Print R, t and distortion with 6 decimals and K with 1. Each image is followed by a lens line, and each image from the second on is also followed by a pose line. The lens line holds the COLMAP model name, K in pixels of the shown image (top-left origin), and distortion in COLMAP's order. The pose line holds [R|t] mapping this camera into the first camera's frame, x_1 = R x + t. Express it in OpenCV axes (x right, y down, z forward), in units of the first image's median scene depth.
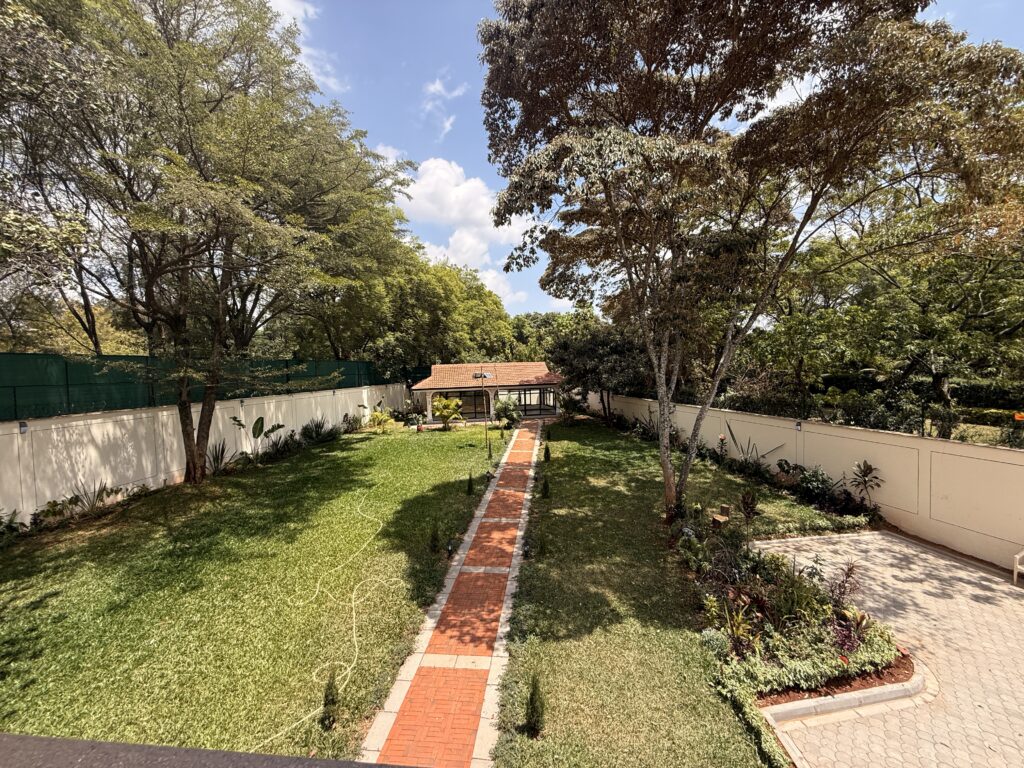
lens RADIAL K [[409.8, 0, 516.2], [0, 409.8, 382.0], [0, 0, 1]] dist [-0.010857, -0.000077]
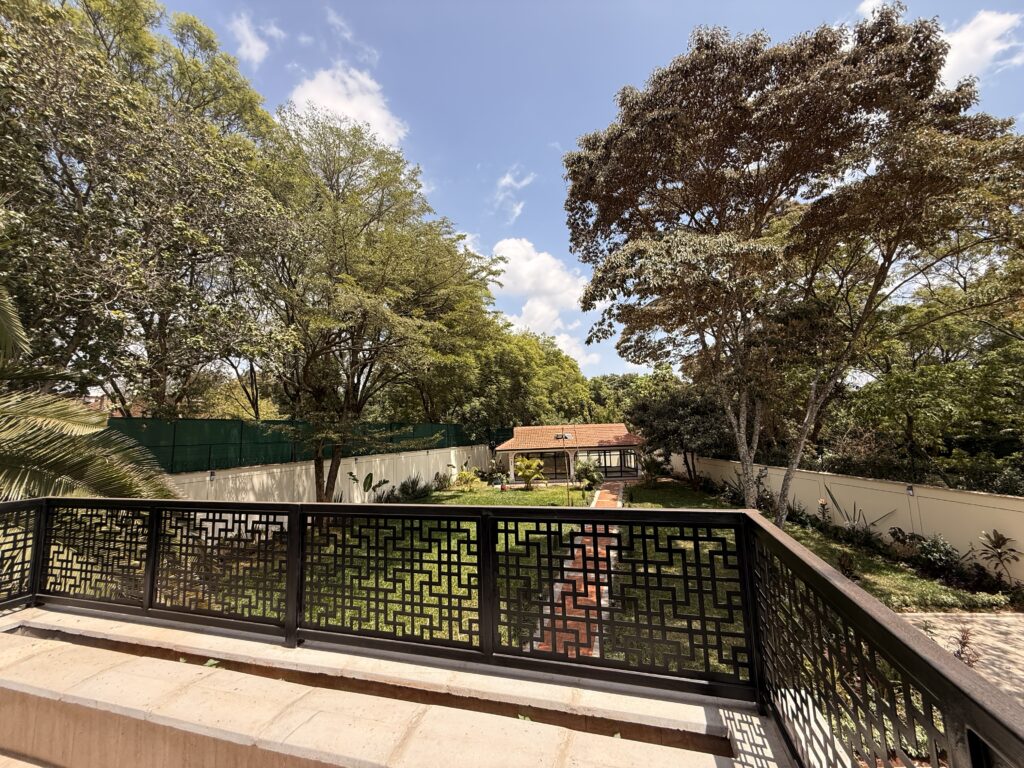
lens RADIAL K [[409.8, 0, 507.5], [0, 409.8, 389.9], [0, 0, 1]] dist [-0.010857, -0.000077]
pose [[0.979275, -0.023305, -0.201191, -0.014695], [-0.003540, 0.991236, -0.132054, 0.005866], [0.202505, 0.130029, 0.970610, -0.108742]]
